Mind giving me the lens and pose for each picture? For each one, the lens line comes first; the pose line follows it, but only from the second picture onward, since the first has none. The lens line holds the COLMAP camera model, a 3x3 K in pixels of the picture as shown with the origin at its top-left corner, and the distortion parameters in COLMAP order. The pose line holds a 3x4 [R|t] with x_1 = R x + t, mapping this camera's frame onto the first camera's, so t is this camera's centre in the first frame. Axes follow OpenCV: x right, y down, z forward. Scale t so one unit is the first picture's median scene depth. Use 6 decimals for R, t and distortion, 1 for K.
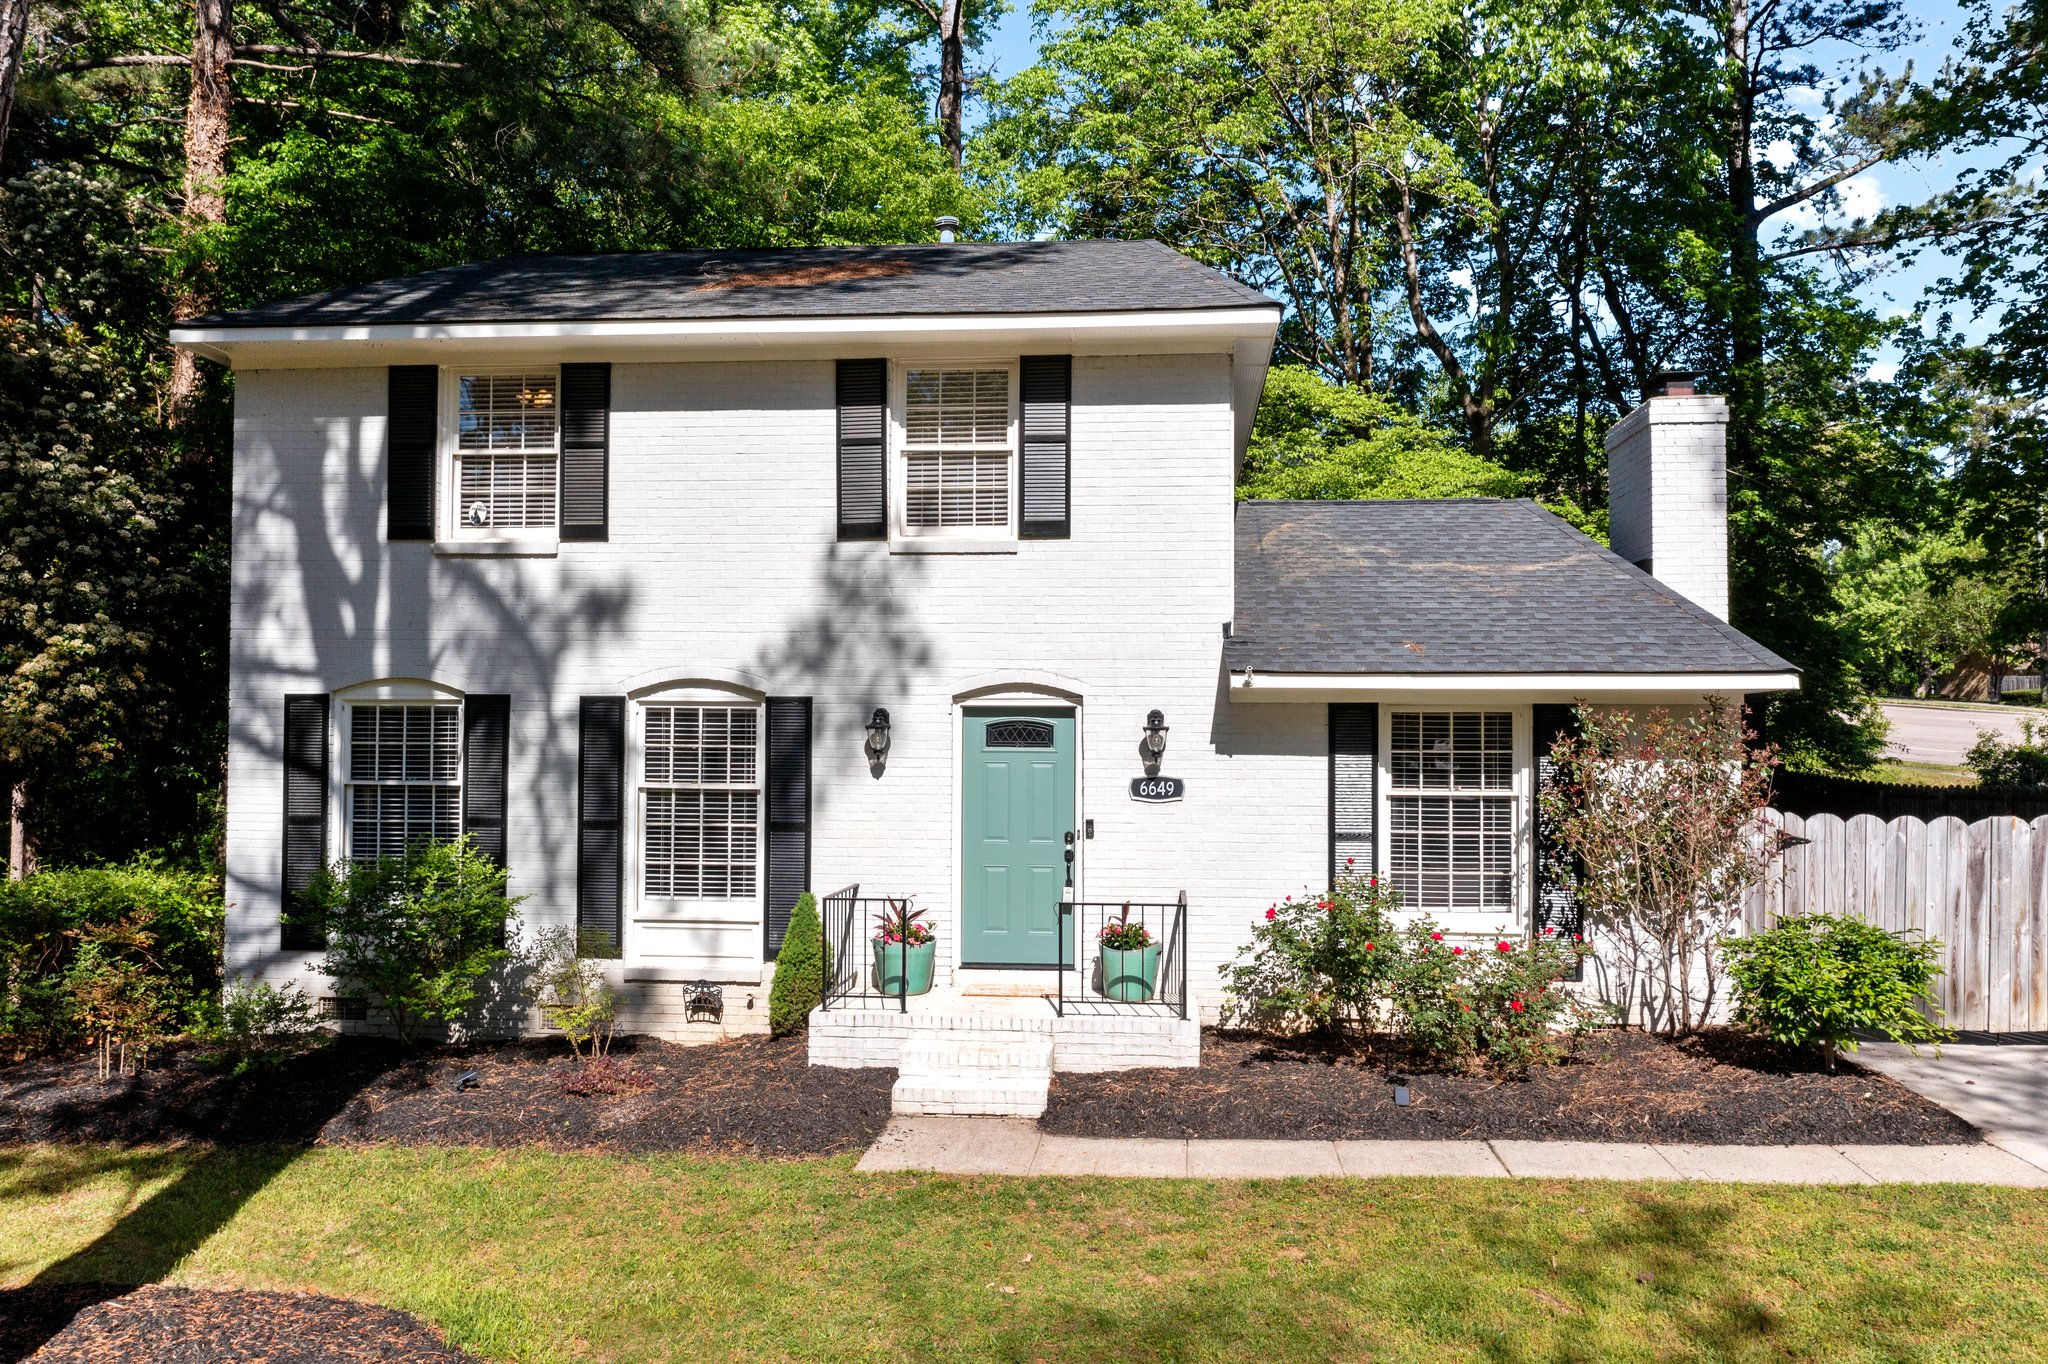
lens RADIAL K [[1629.5, 0, 1018.5], [0, 1629.5, 691.6], [0, 0, 1]] dist [-0.002034, -0.002282]
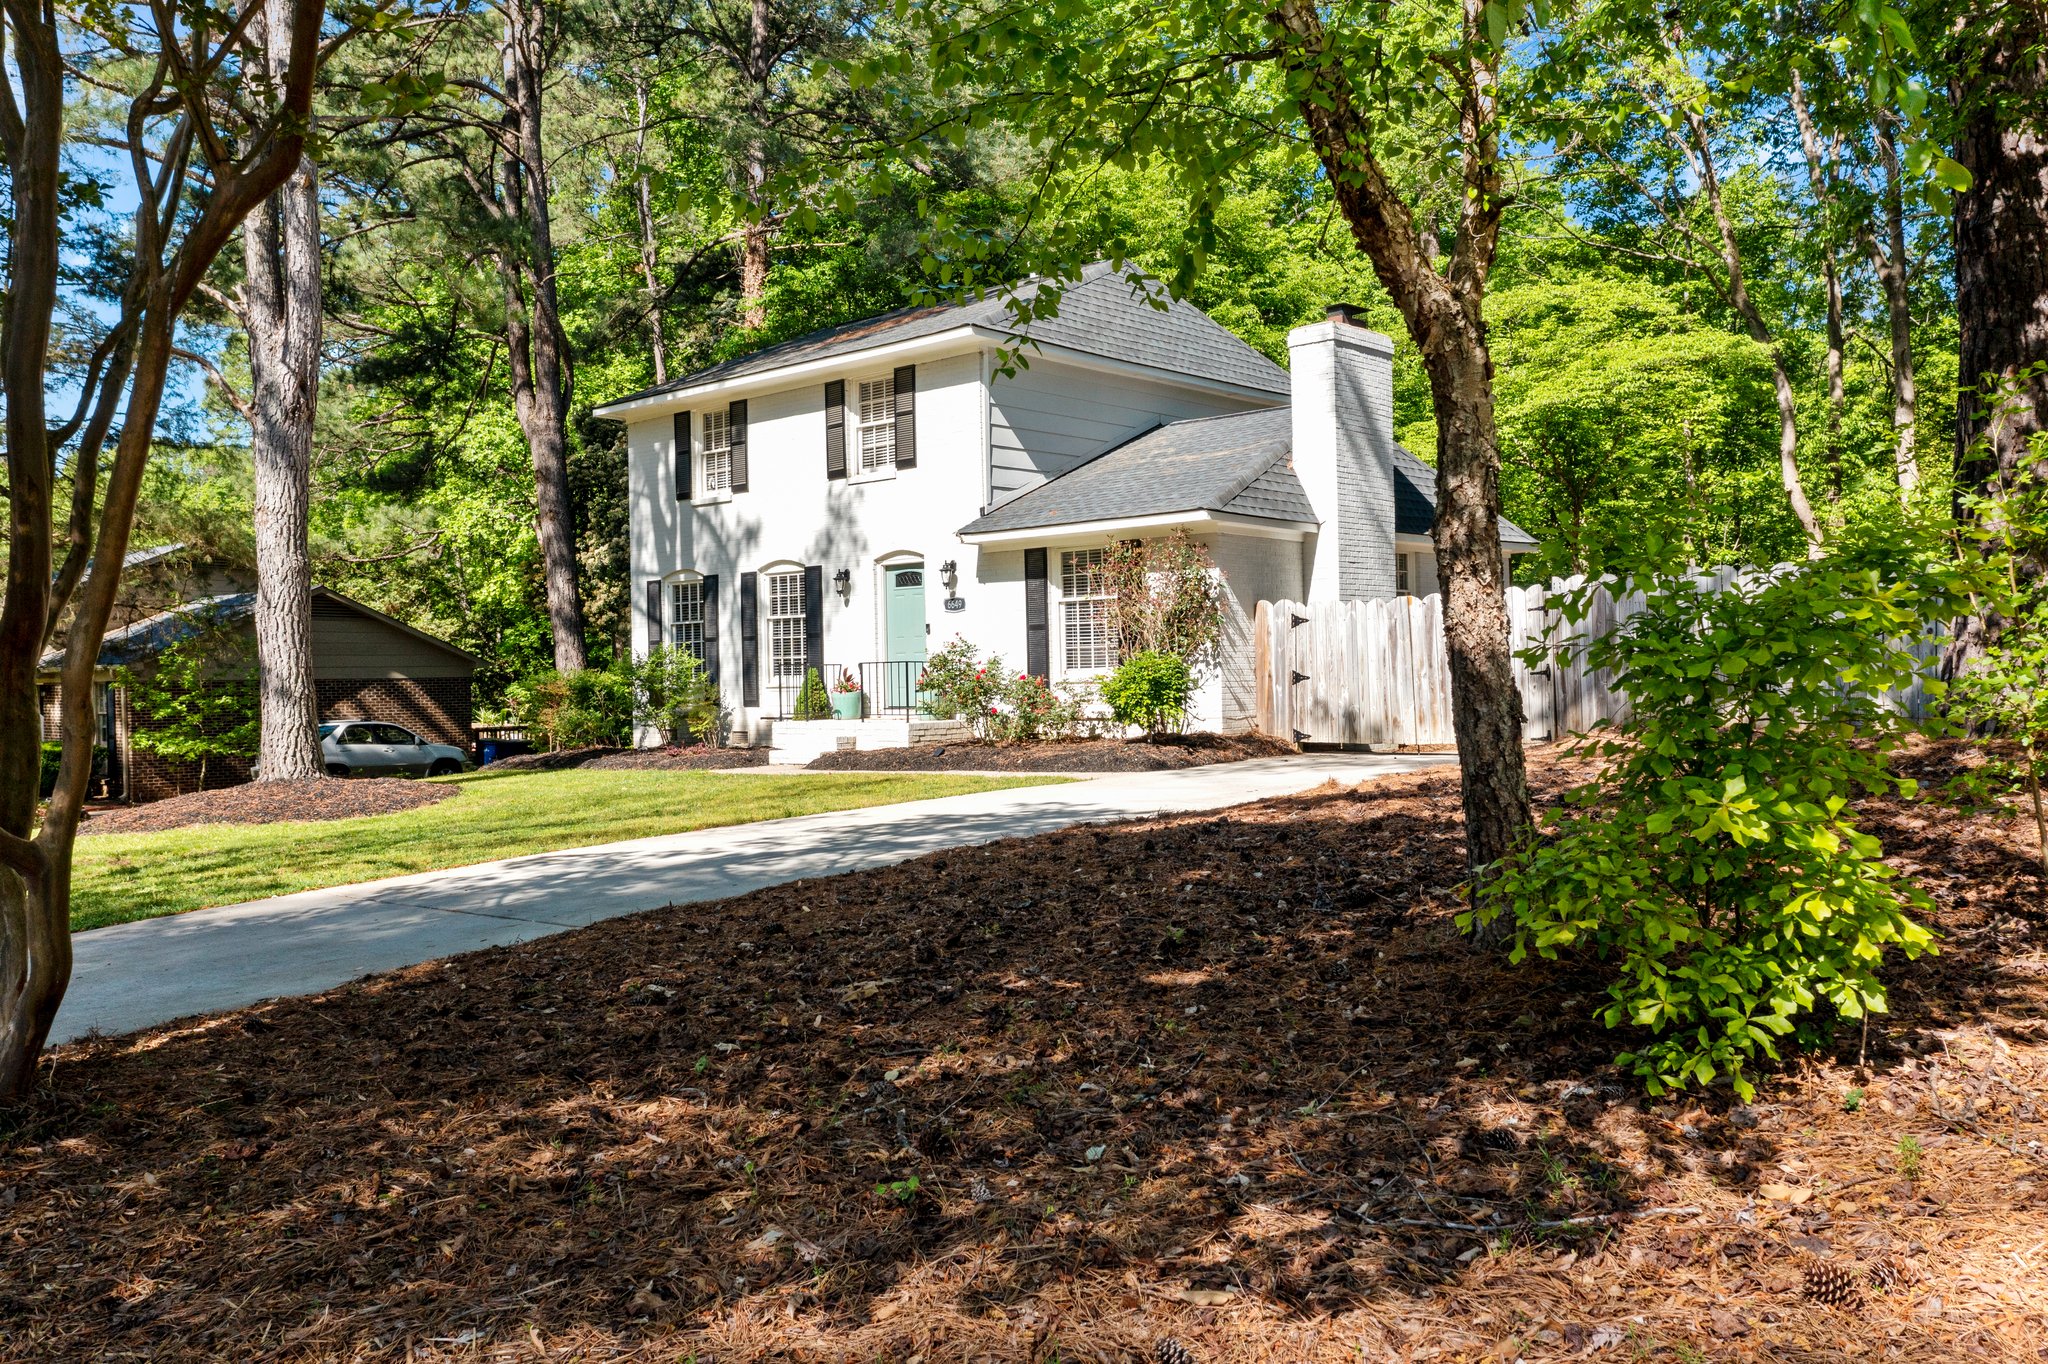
lens RADIAL K [[1629.5, 0, 1018.5], [0, 1629.5, 691.6], [0, 0, 1]] dist [-0.002034, -0.002282]
pose [[0.802506, -0.016565, -0.596414, 1.173198], [0.039141, 0.998923, 0.024922, 0.110320], [0.595359, -0.043344, 0.802290, -0.373720]]
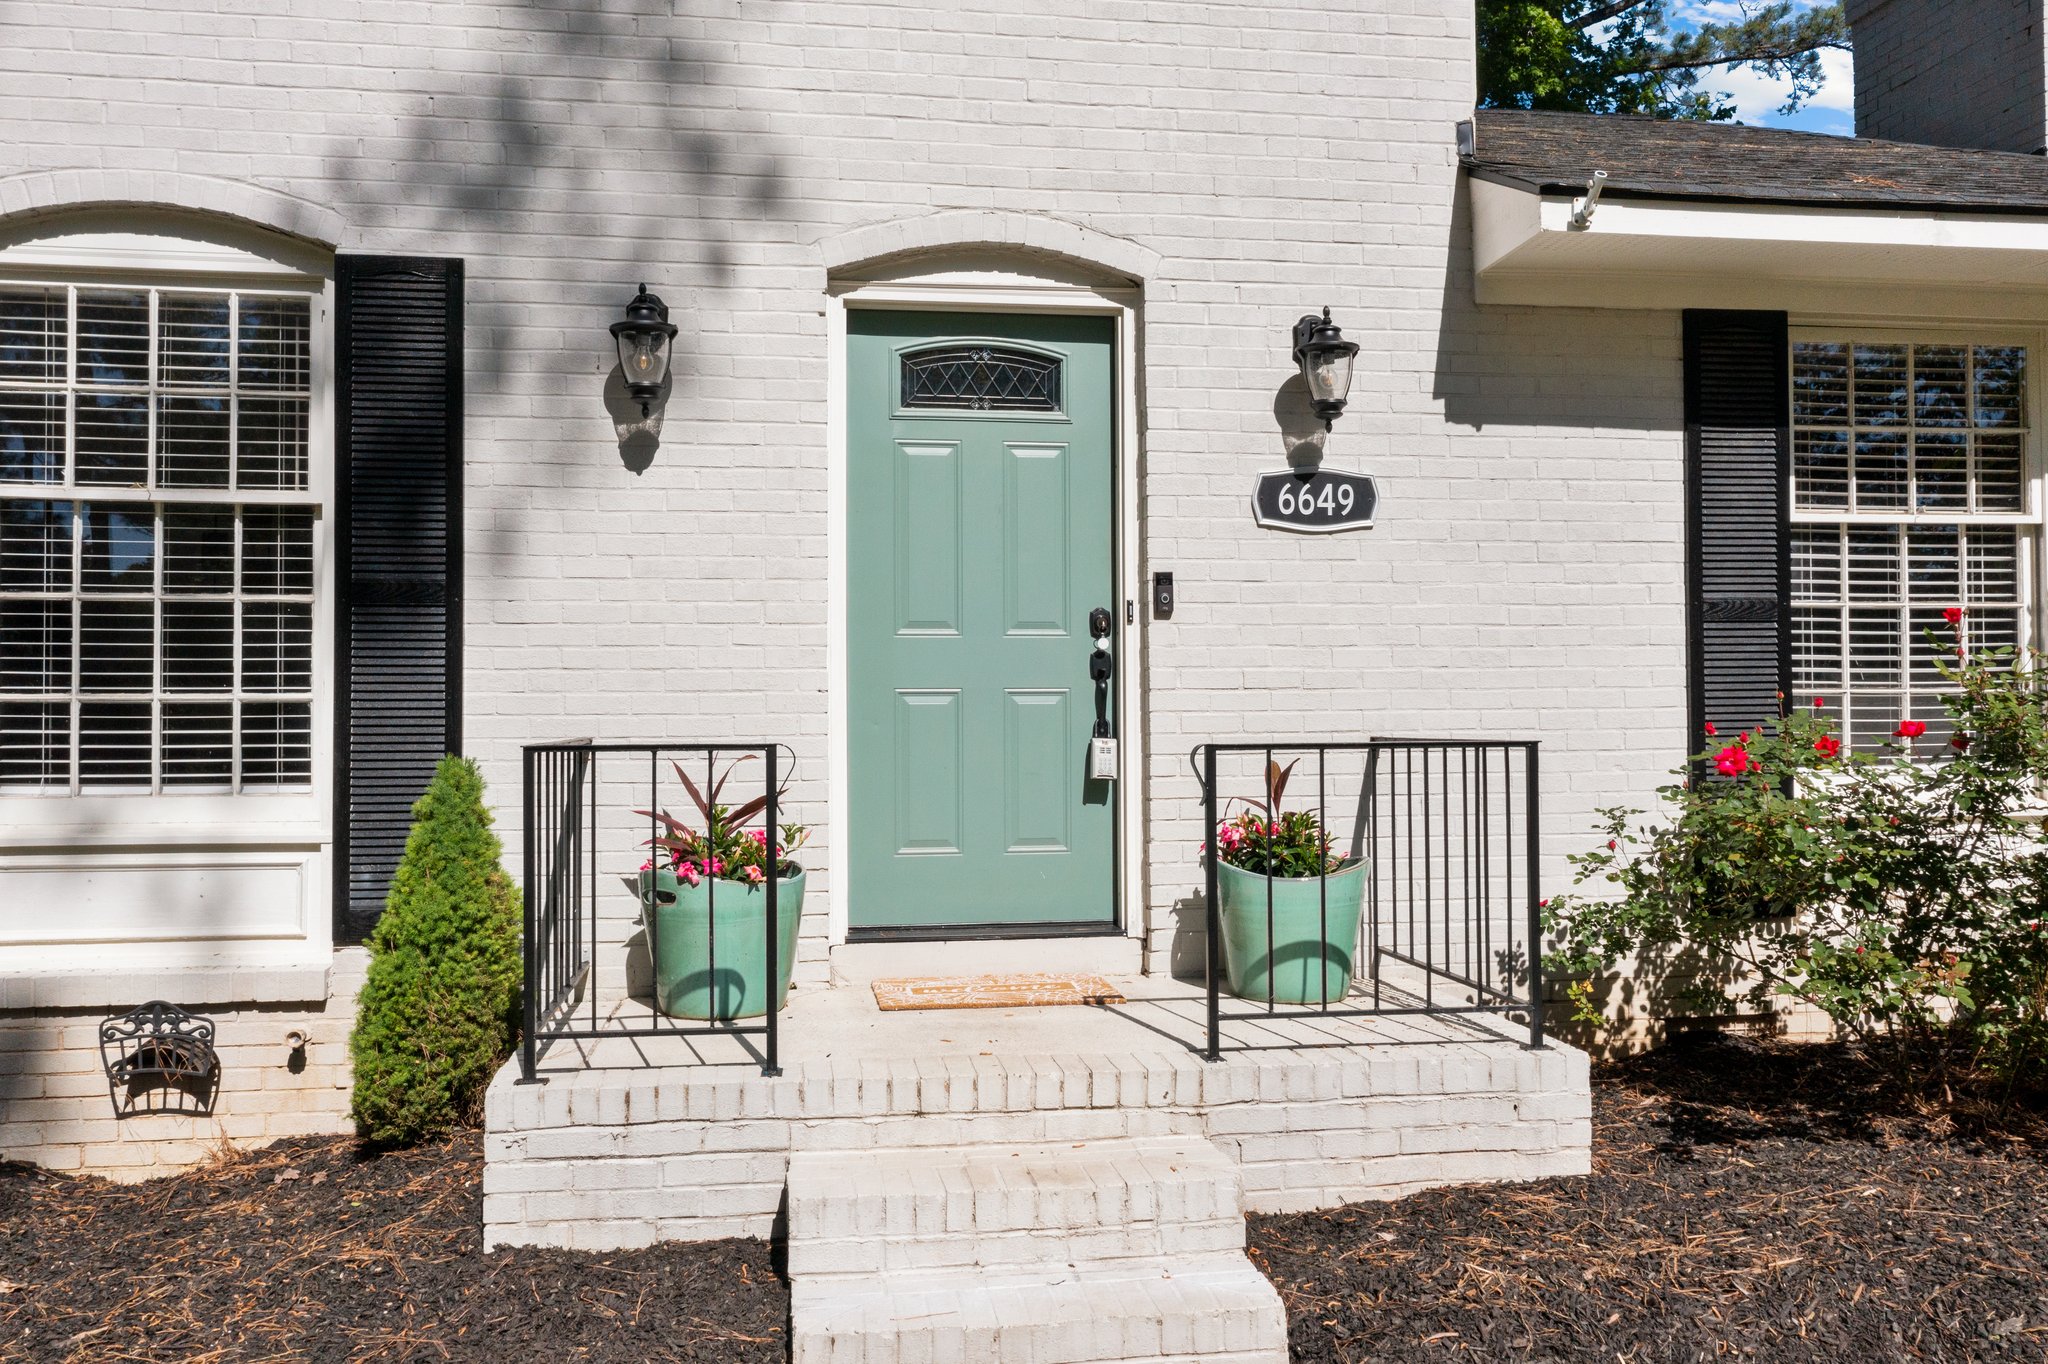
lens RADIAL K [[1697.3, 0, 1019.4], [0, 1697.3, 664.6], [0, 0, 1]] dist [0.005168, 0.003397]
pose [[0.972501, -0.004988, 0.232843, -0.092706], [0.004046, 0.999982, 0.004523, 0.098625], [-0.232862, -0.003457, 0.972504, 0.576278]]
